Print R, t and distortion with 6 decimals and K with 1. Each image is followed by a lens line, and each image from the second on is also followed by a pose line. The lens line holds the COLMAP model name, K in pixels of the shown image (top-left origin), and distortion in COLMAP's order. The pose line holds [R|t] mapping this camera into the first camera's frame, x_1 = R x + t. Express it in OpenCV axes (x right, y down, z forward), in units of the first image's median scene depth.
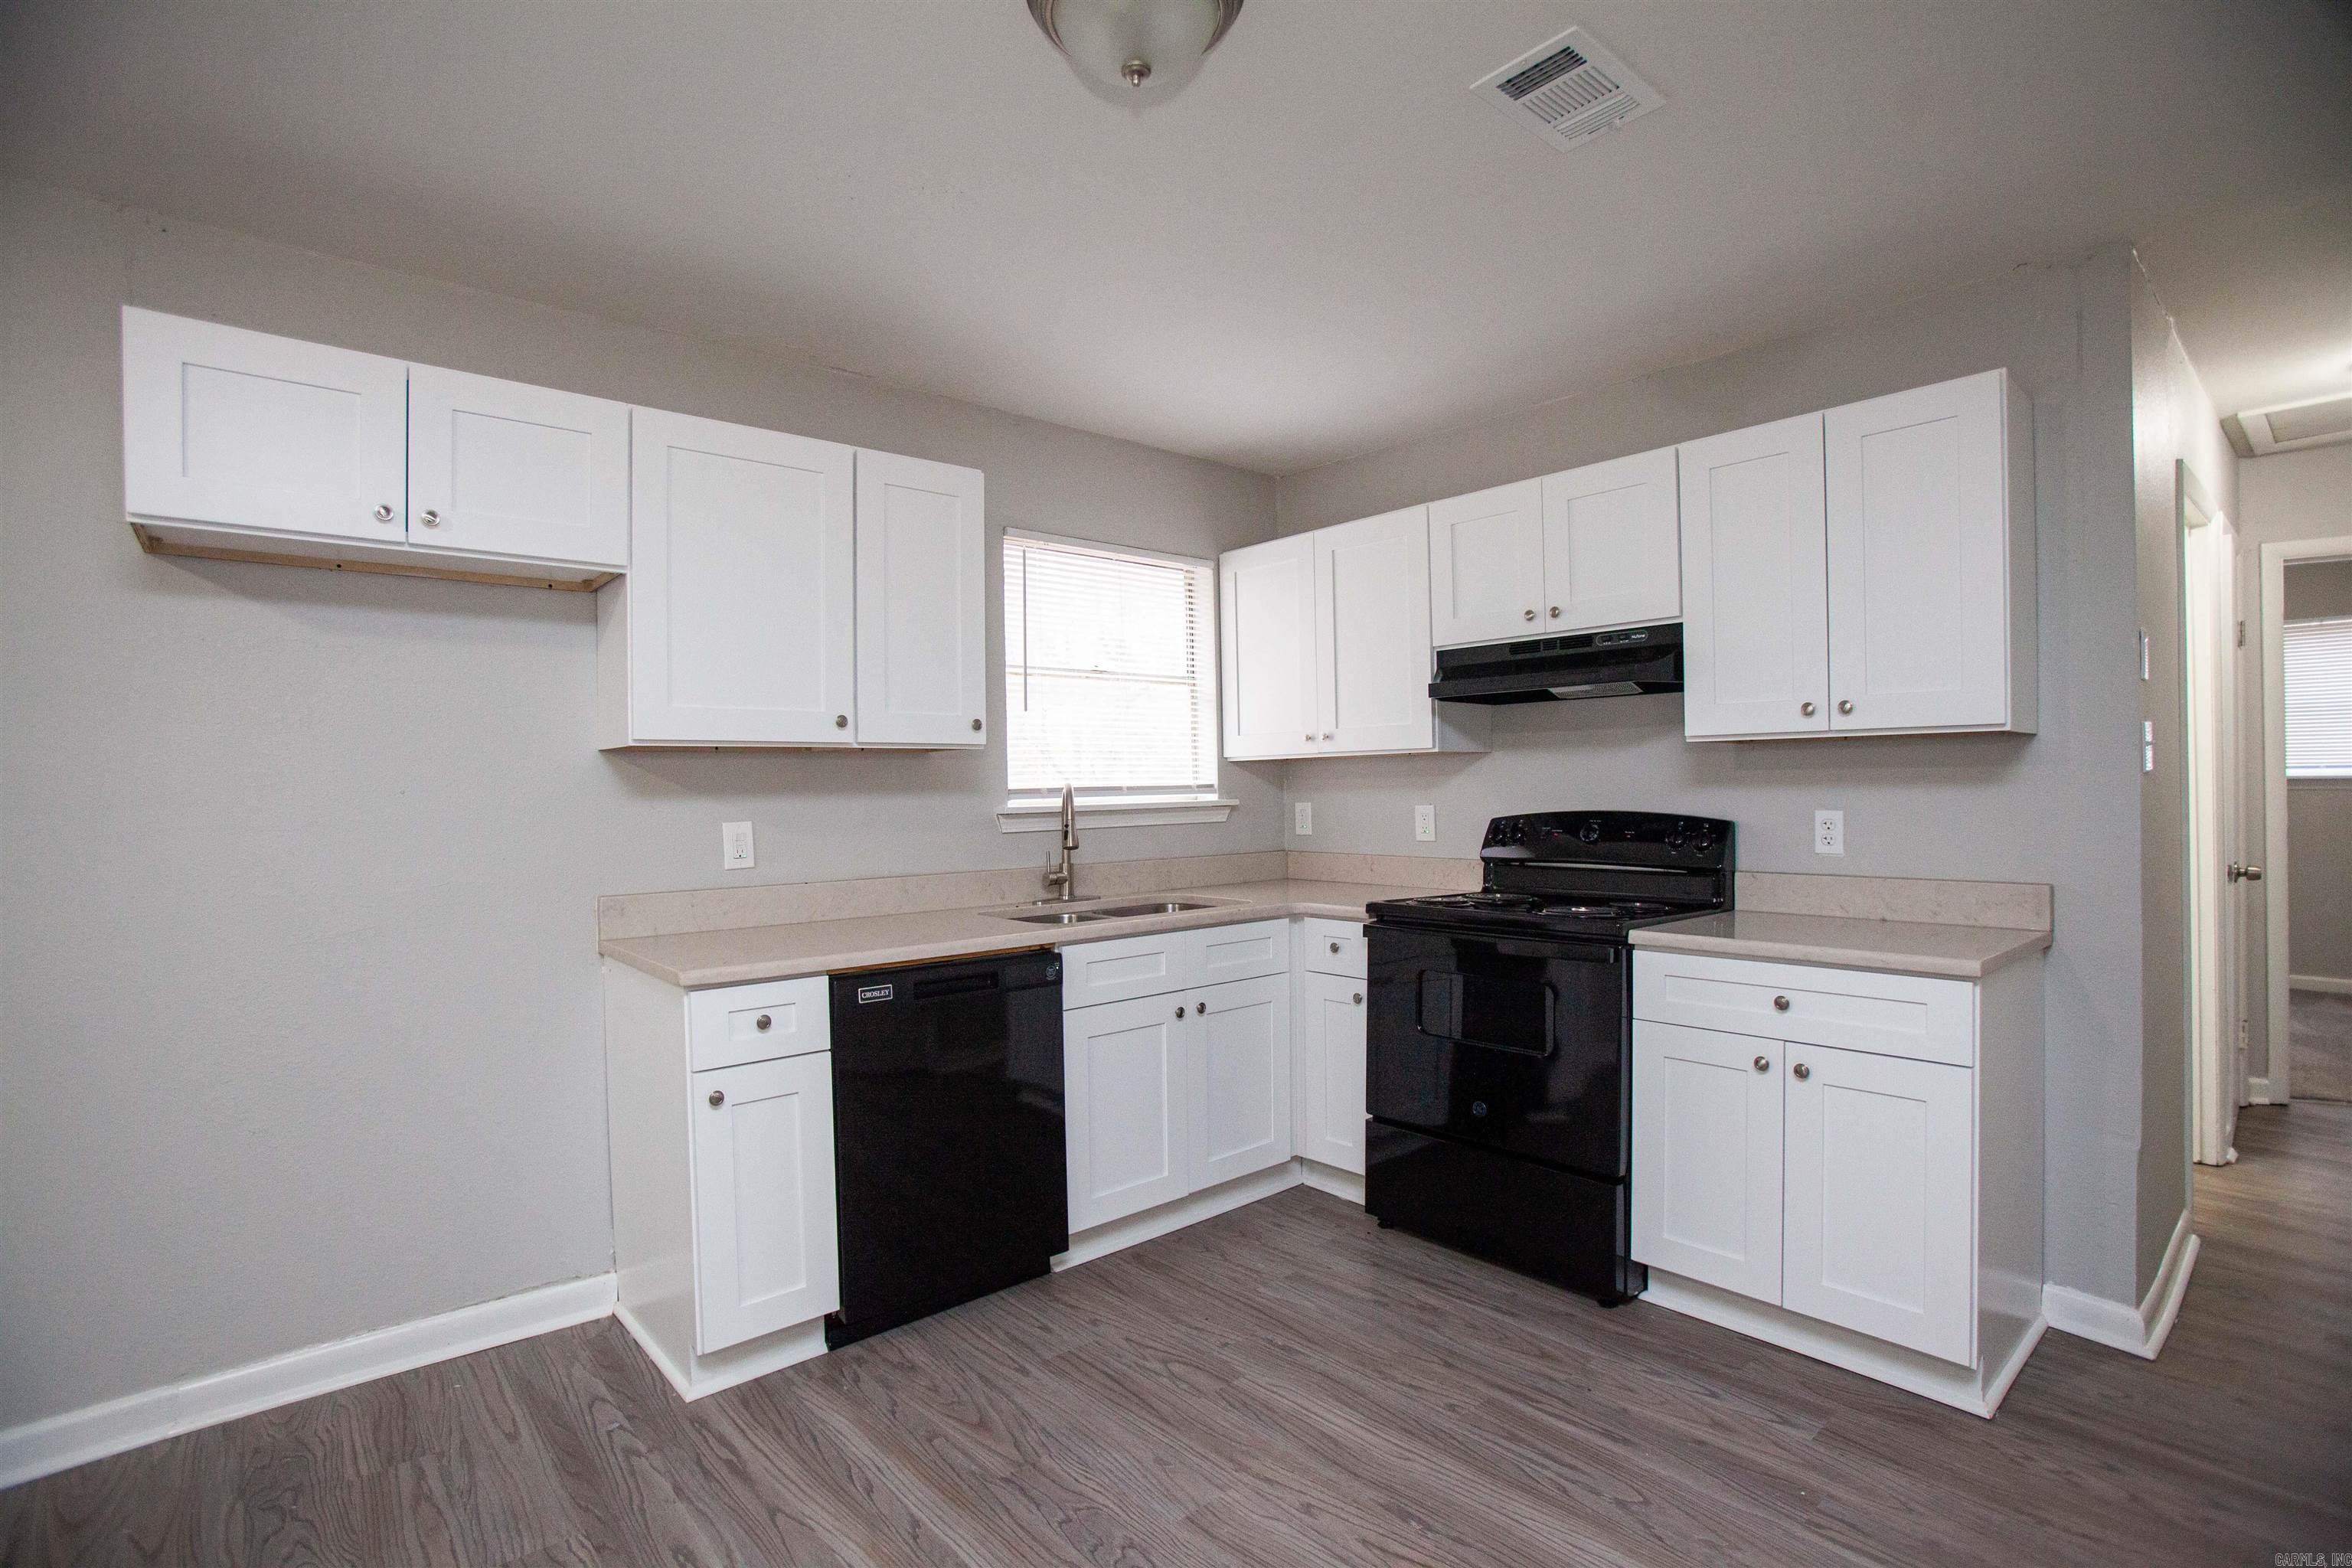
lens RADIAL K [[1173.1, 0, 1169.0], [0, 1173.1, 760.2], [0, 0, 1]] dist [-0.002606, -0.000052]
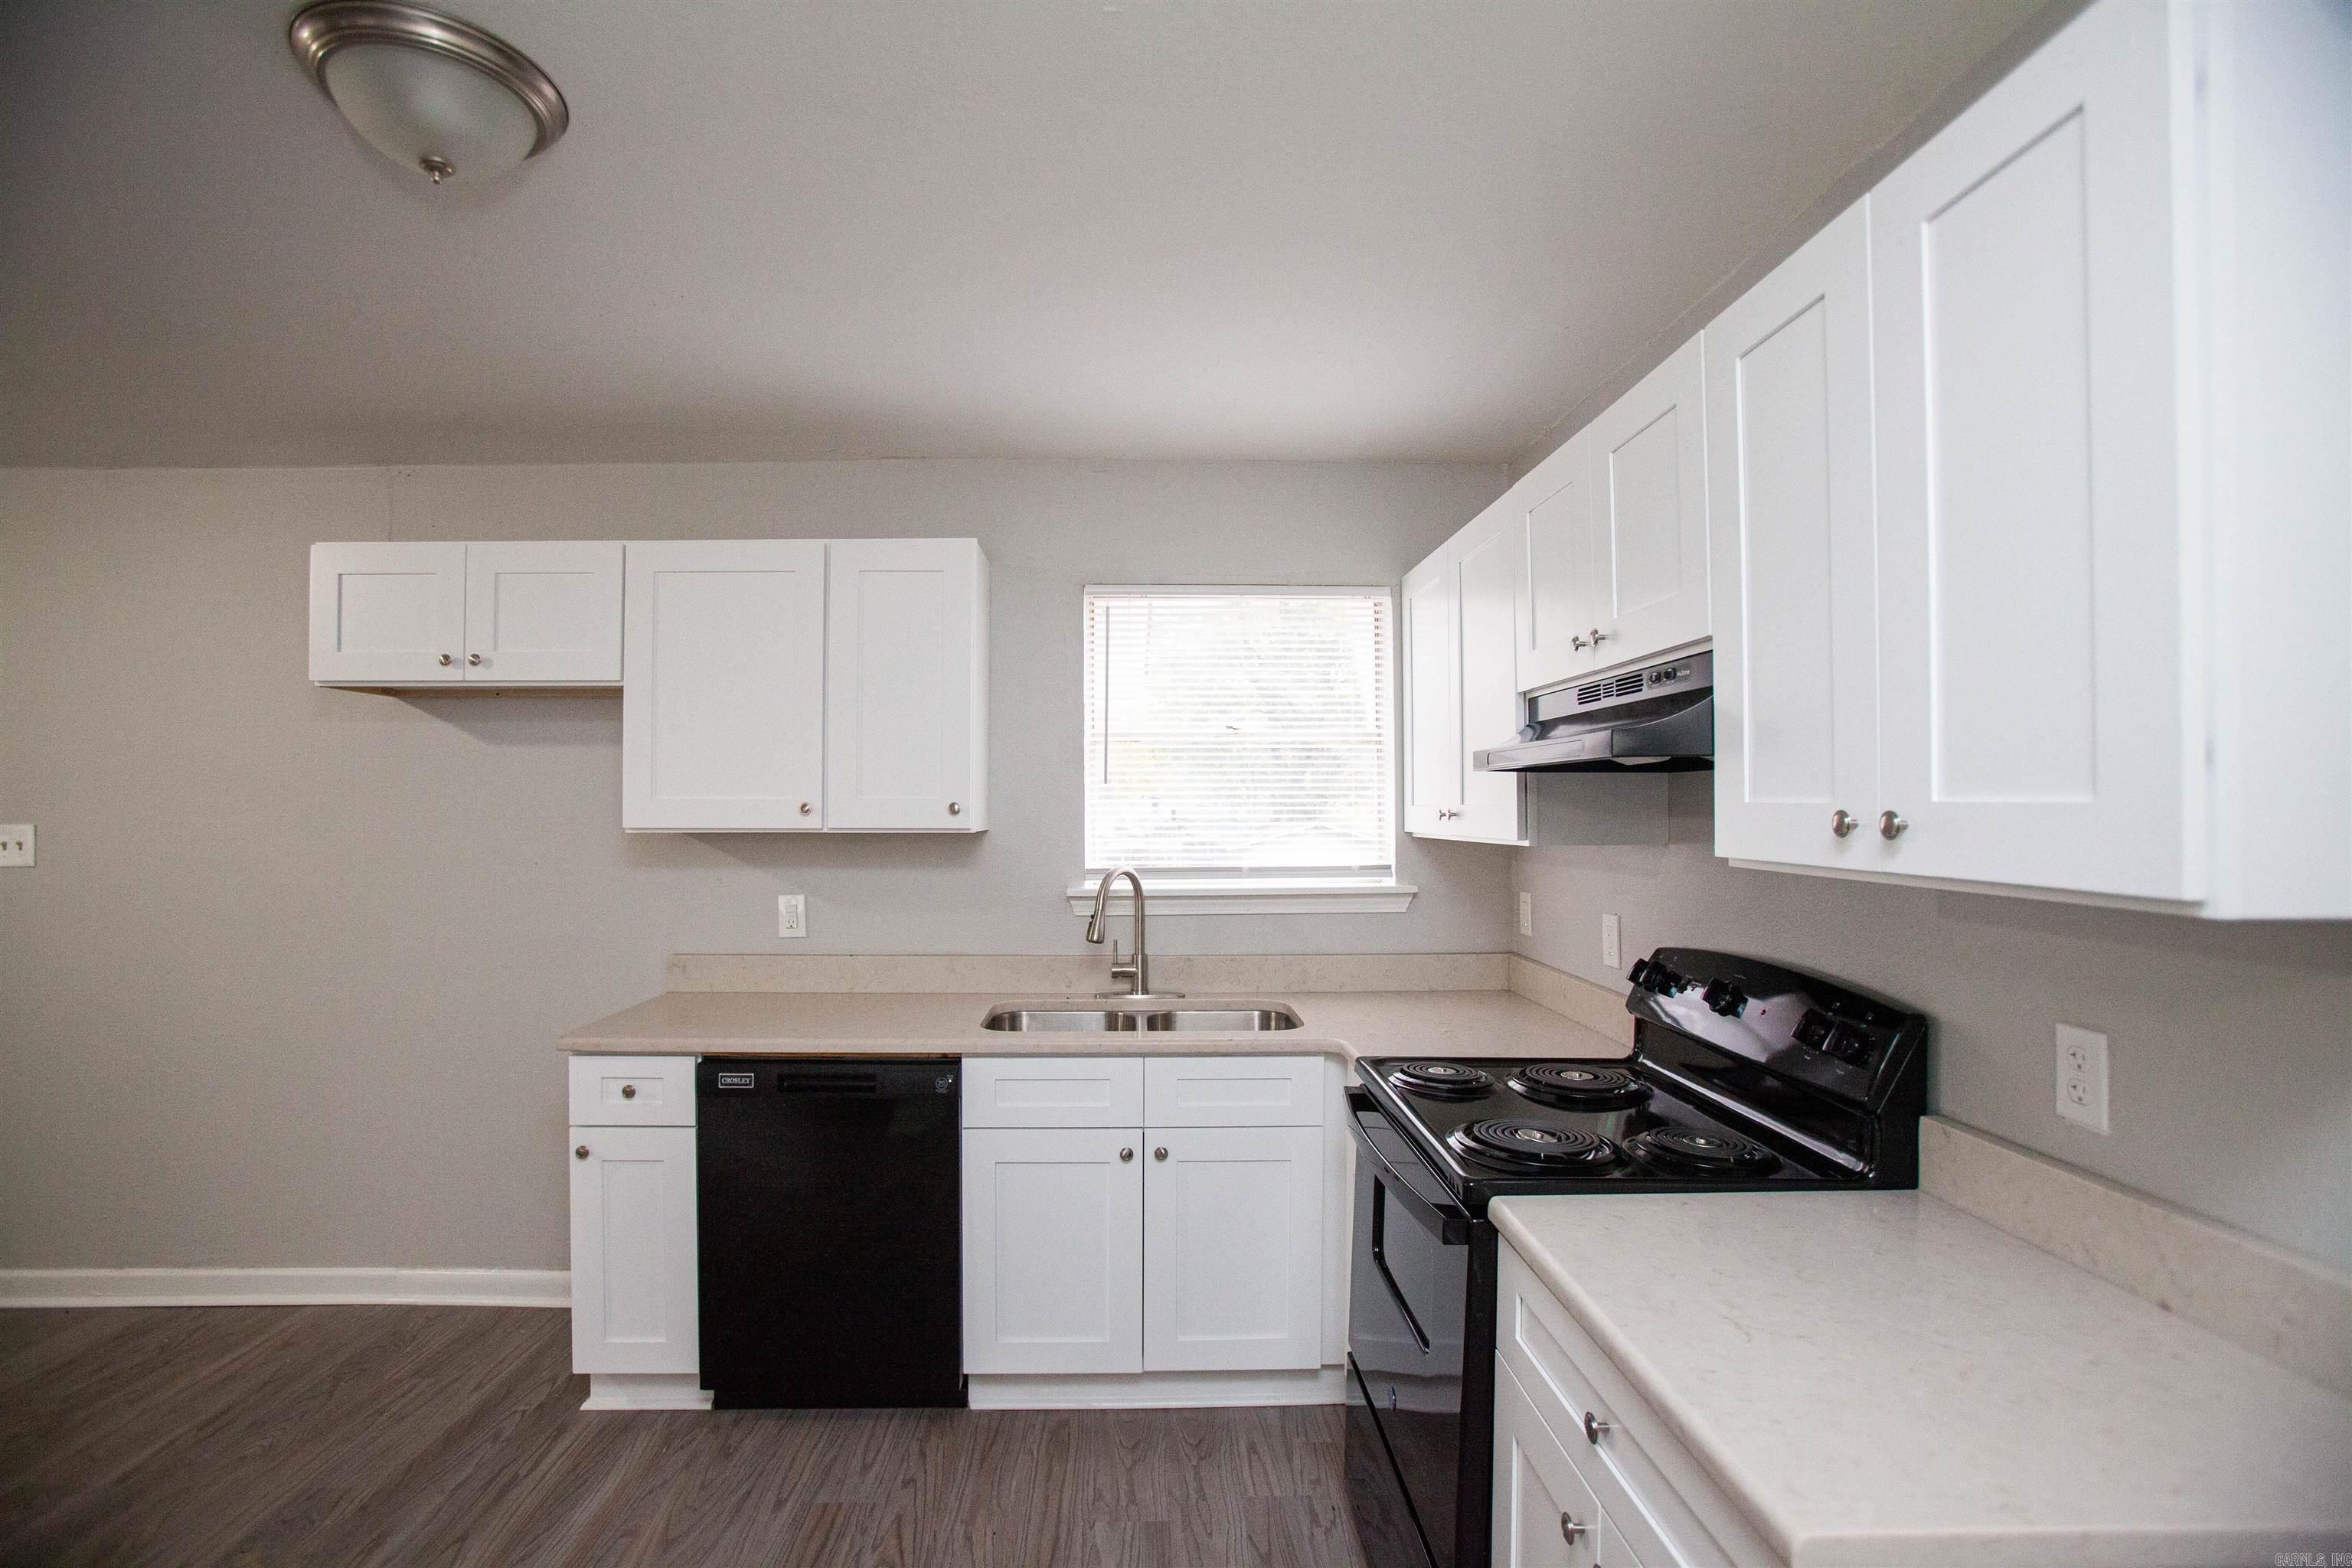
lens RADIAL K [[1144.5, 0, 1285.2], [0, 1144.5, 774.1], [0, 0, 1]] dist [-0.009557, 0.000573]
pose [[0.752484, 0.004301, -0.658596, 0.691202], [0.004505, 0.999922, 0.011678, -0.071519], [0.658595, -0.011755, 0.752406, 0.507369]]
